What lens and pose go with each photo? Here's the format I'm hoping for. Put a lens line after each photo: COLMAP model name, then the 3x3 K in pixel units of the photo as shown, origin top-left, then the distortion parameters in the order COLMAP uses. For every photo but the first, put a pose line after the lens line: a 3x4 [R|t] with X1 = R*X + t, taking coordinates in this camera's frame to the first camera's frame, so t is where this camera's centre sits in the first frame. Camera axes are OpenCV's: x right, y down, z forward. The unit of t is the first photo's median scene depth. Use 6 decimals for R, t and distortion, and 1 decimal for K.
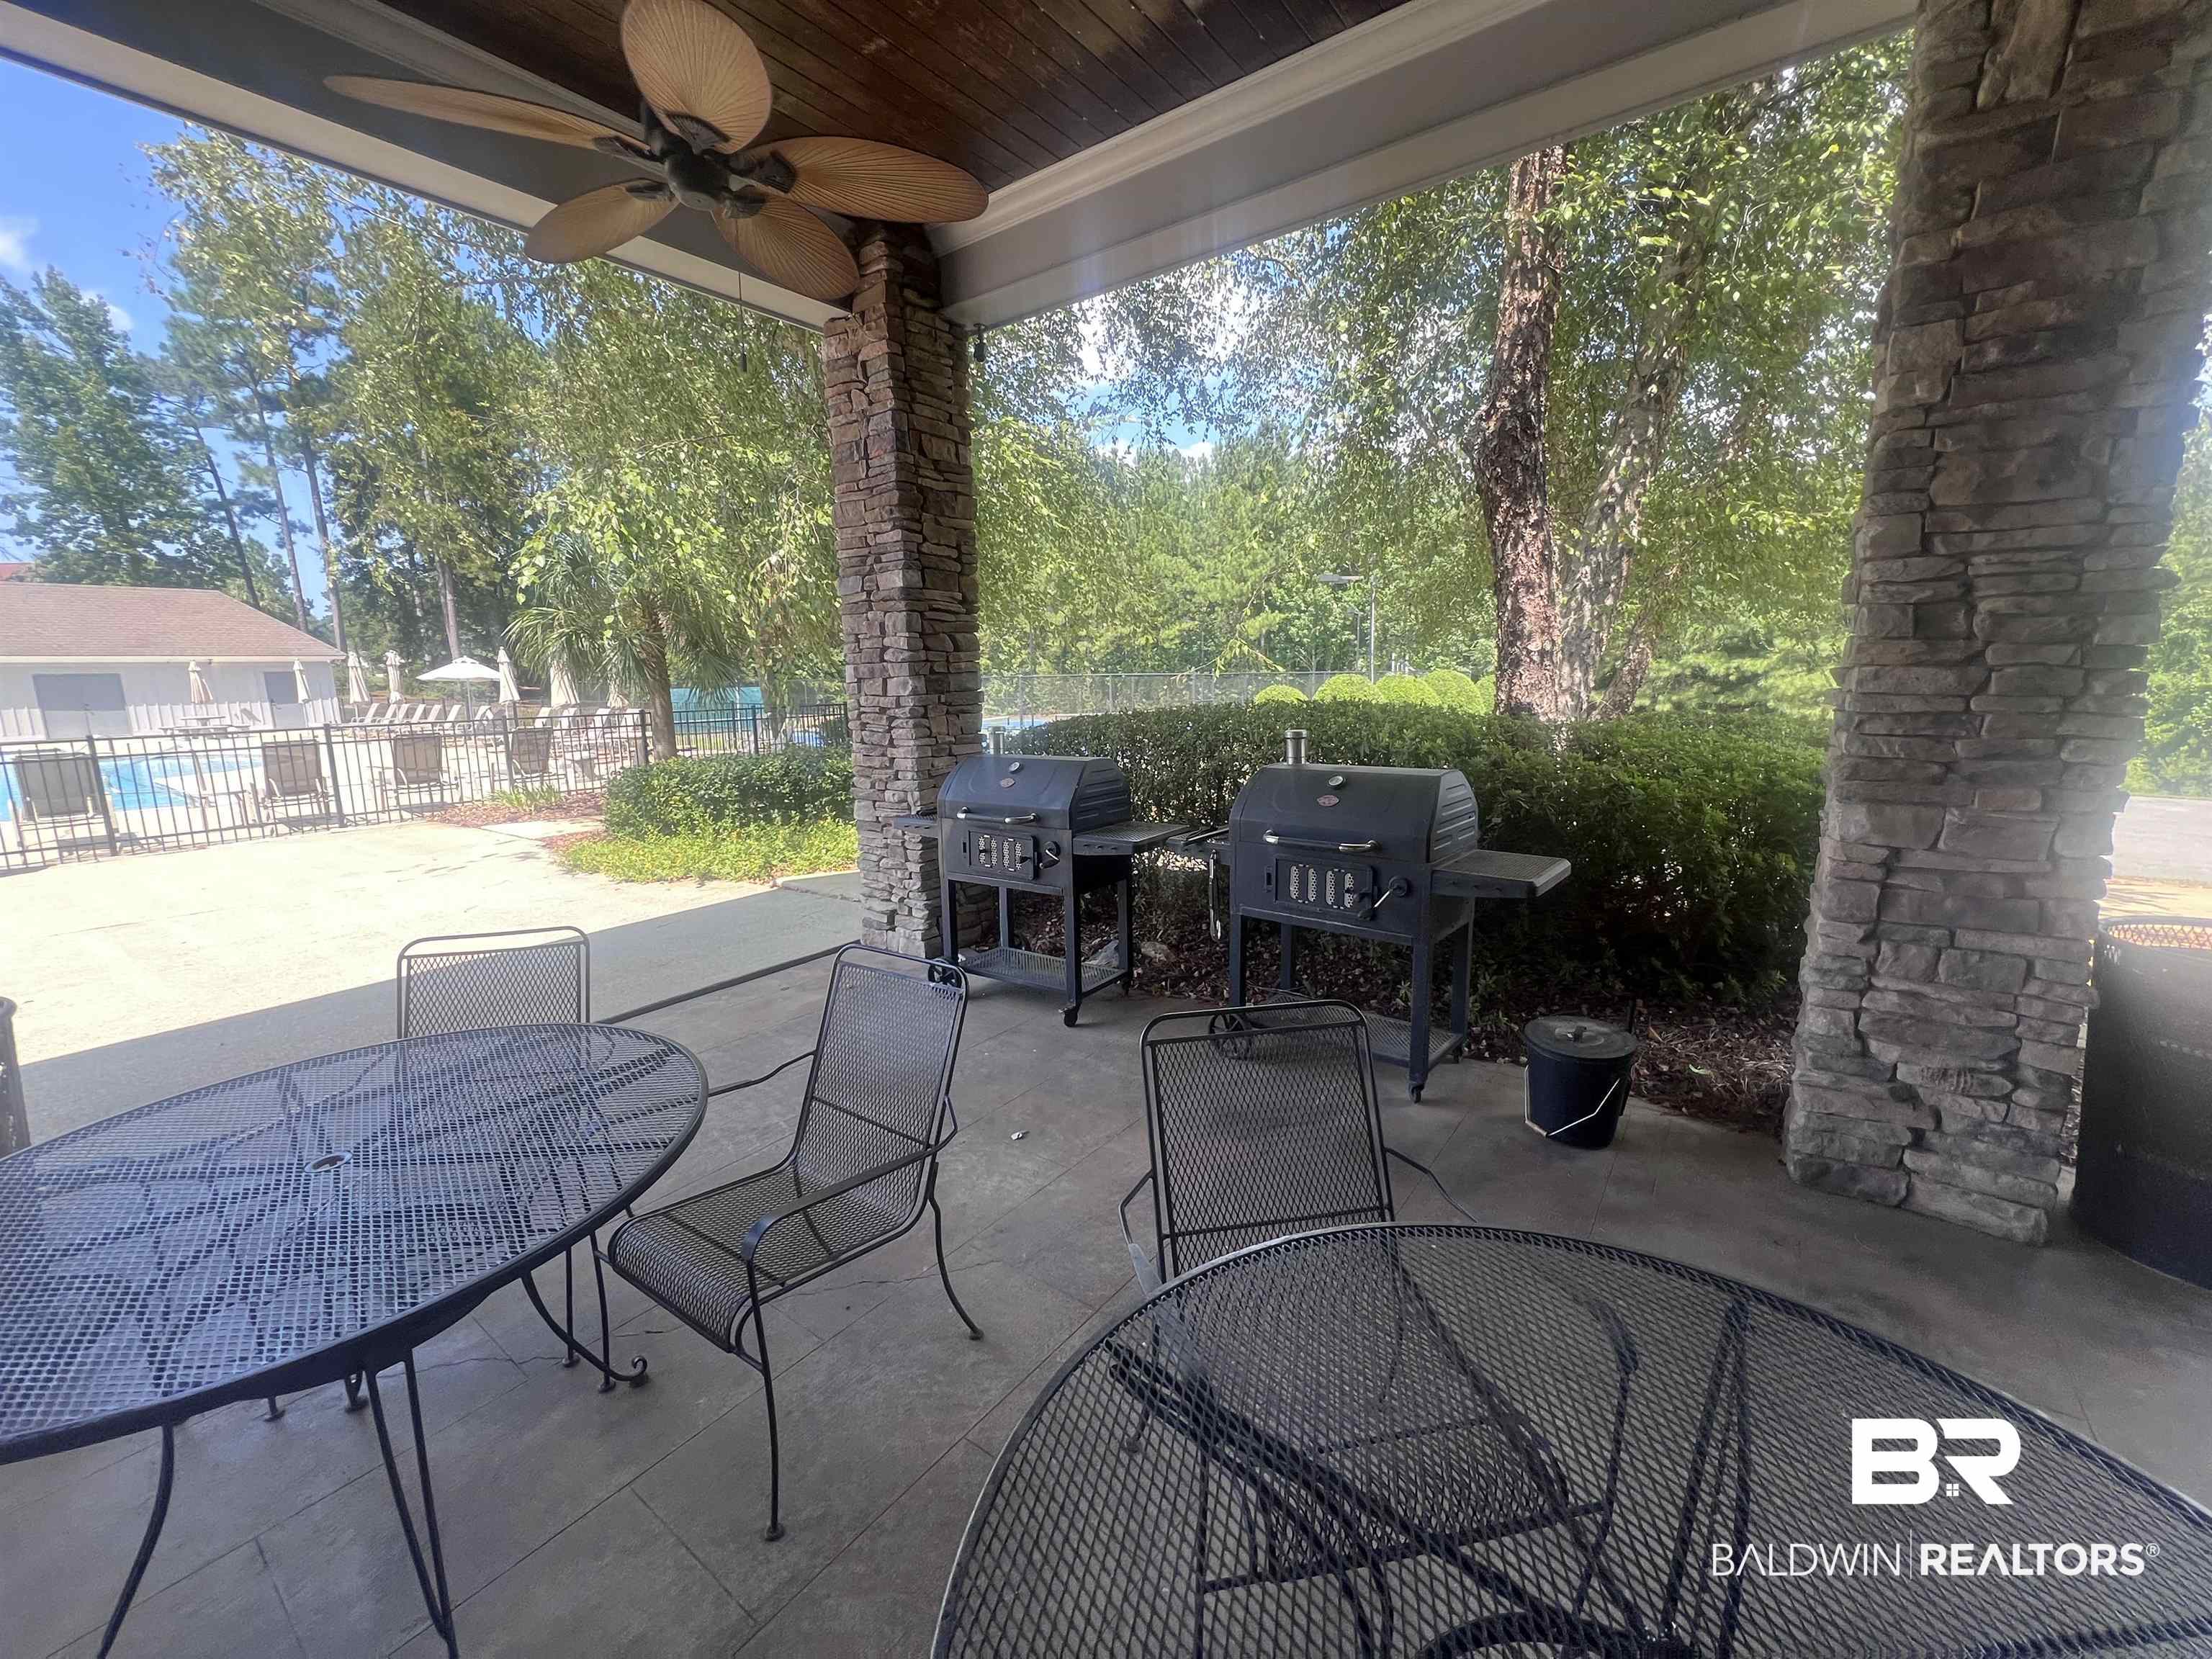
lens RADIAL K [[877.7, 0, 1101.6], [0, 877.7, 830.6], [0, 0, 1]] dist [-0.001162, -0.000172]
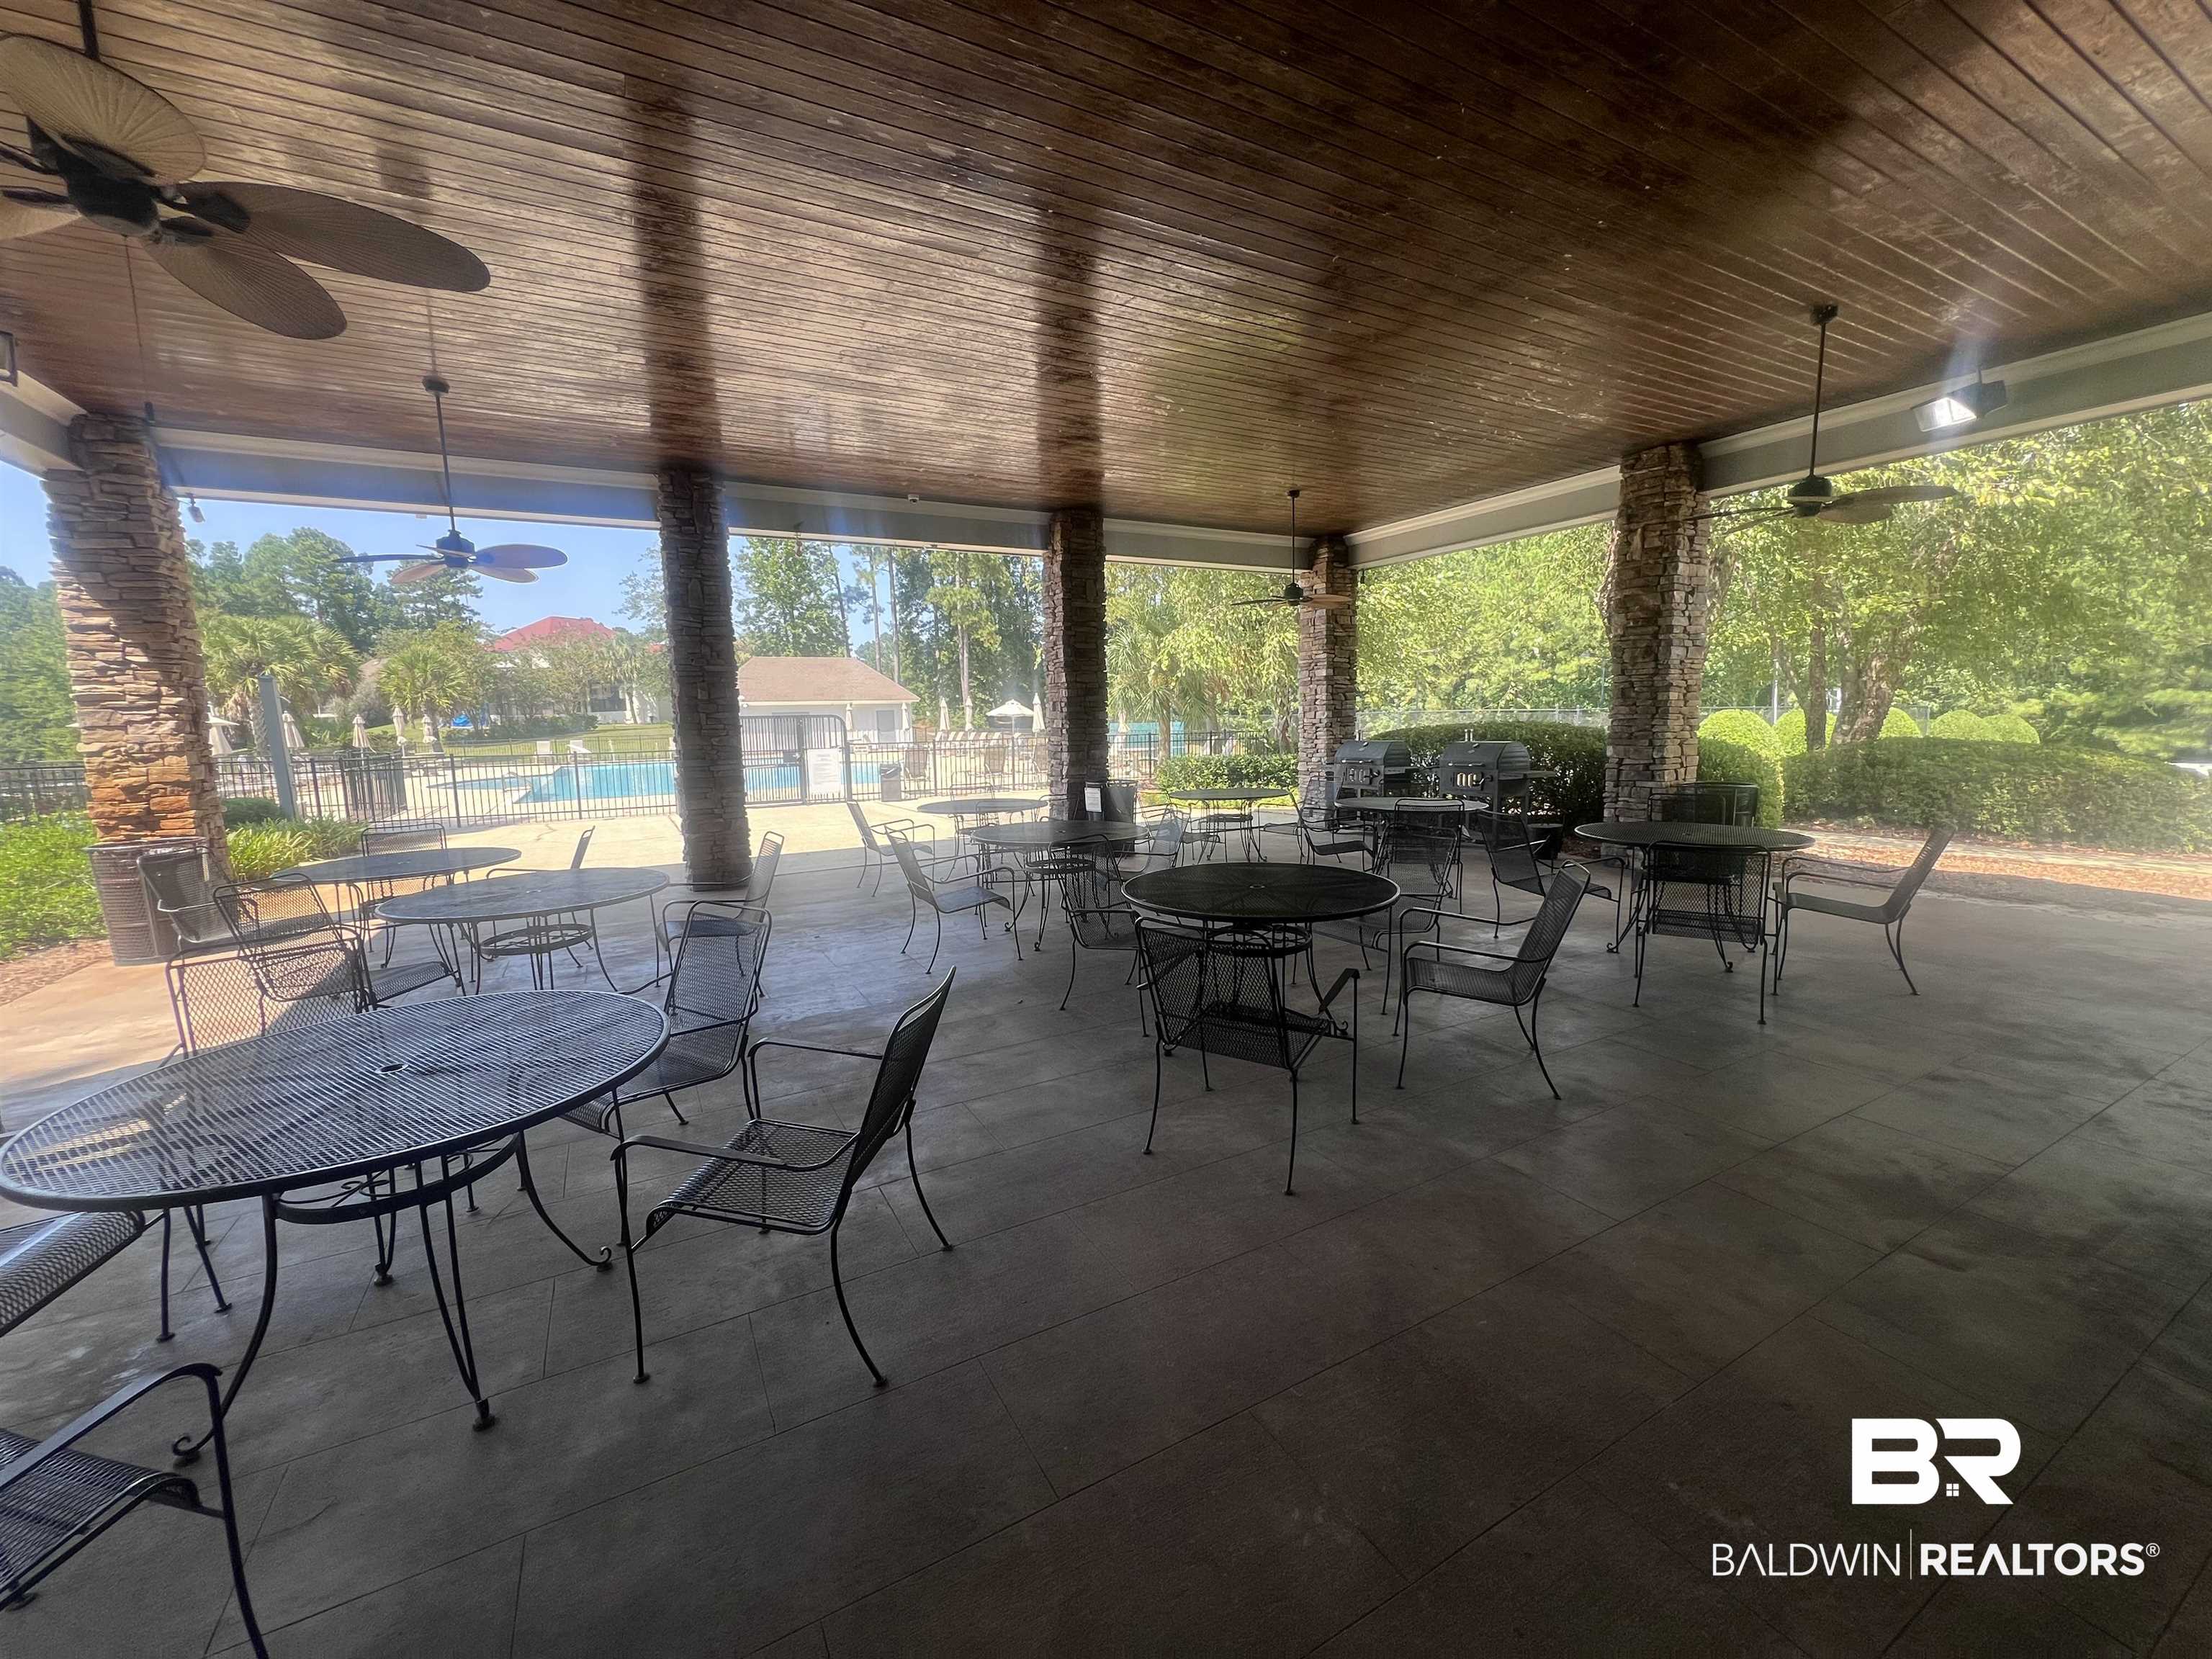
lens RADIAL K [[893.1, 0, 1099.6], [0, 893.1, 829.2], [0, 0, 1]] dist [0.001904, 0.000112]
pose [[0.909244, 0.051012, -0.413127, 0.029216], [-0.069383, 0.997151, -0.029580, 0.031200], [0.410441, 0.055559, 0.910193, -0.173258]]
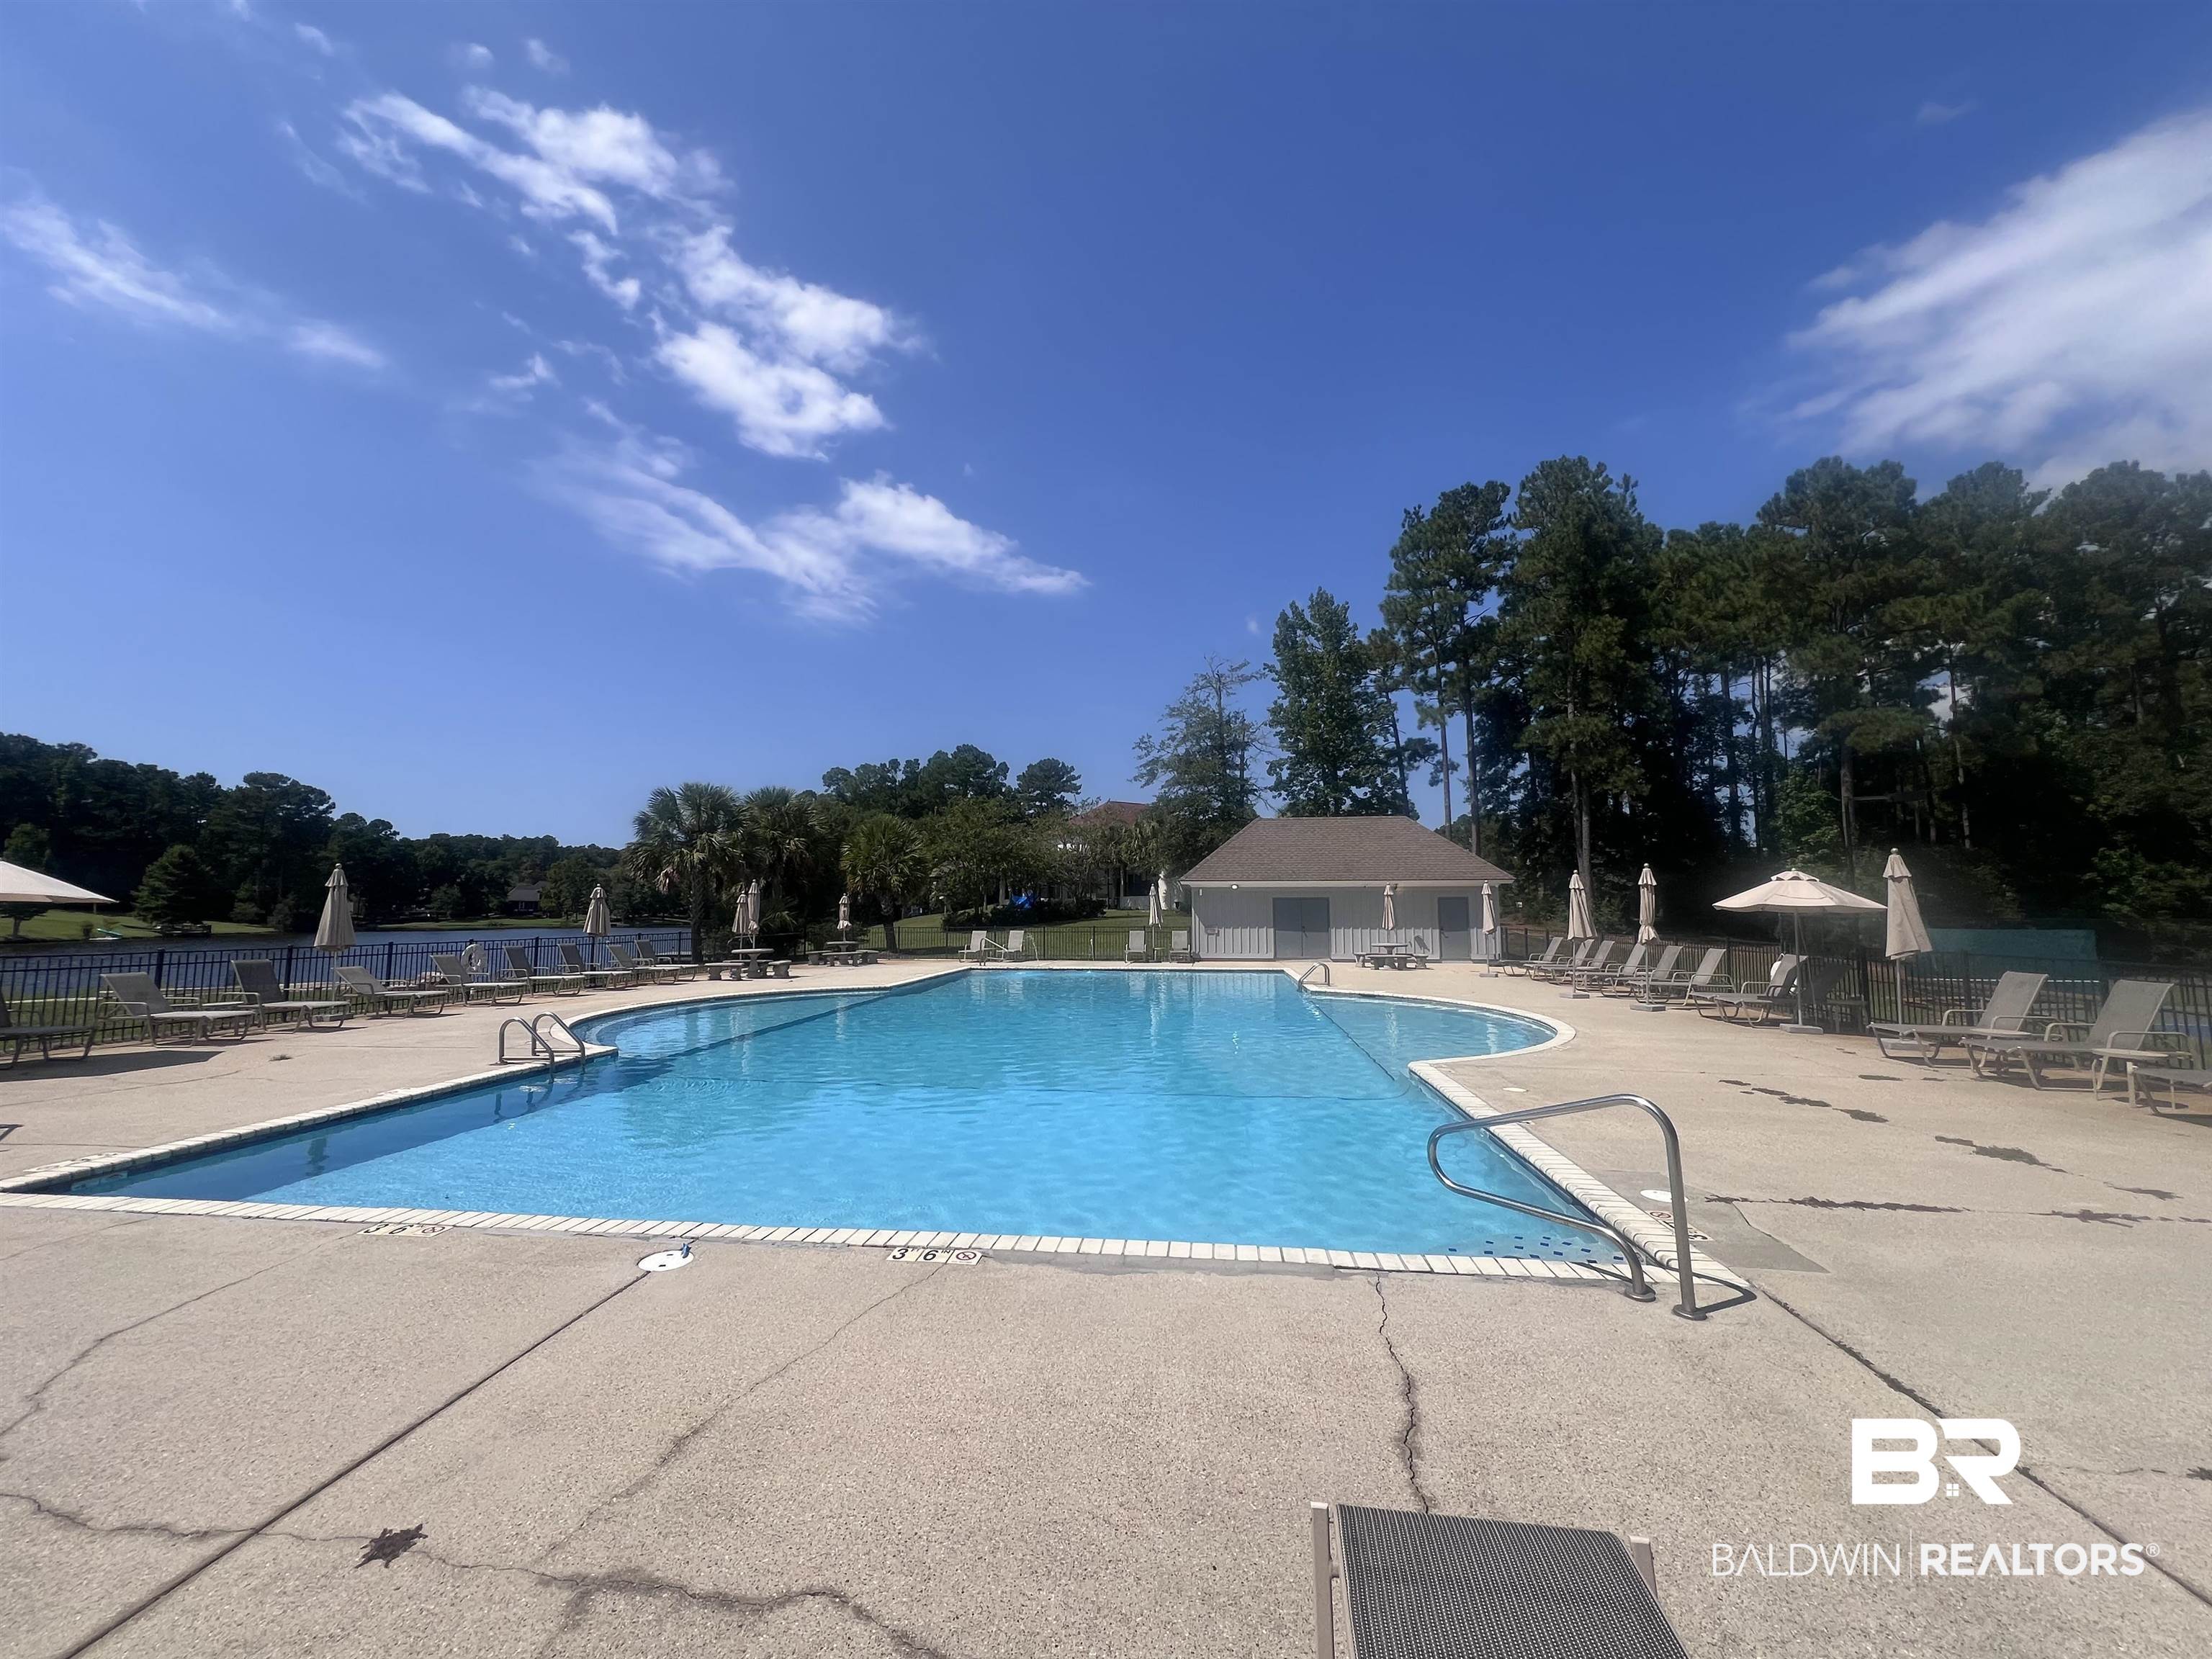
lens RADIAL K [[877.3, 0, 1095.7], [0, 877.3, 837.2], [0, 0, 1]] dist [0.000808, 0.000199]
pose [[0.490207, -0.054351, -0.869910, -0.242197], [-0.164505, 0.974347, -0.153577, -0.030816], [0.855941, 0.218389, 0.468691, 0.181260]]
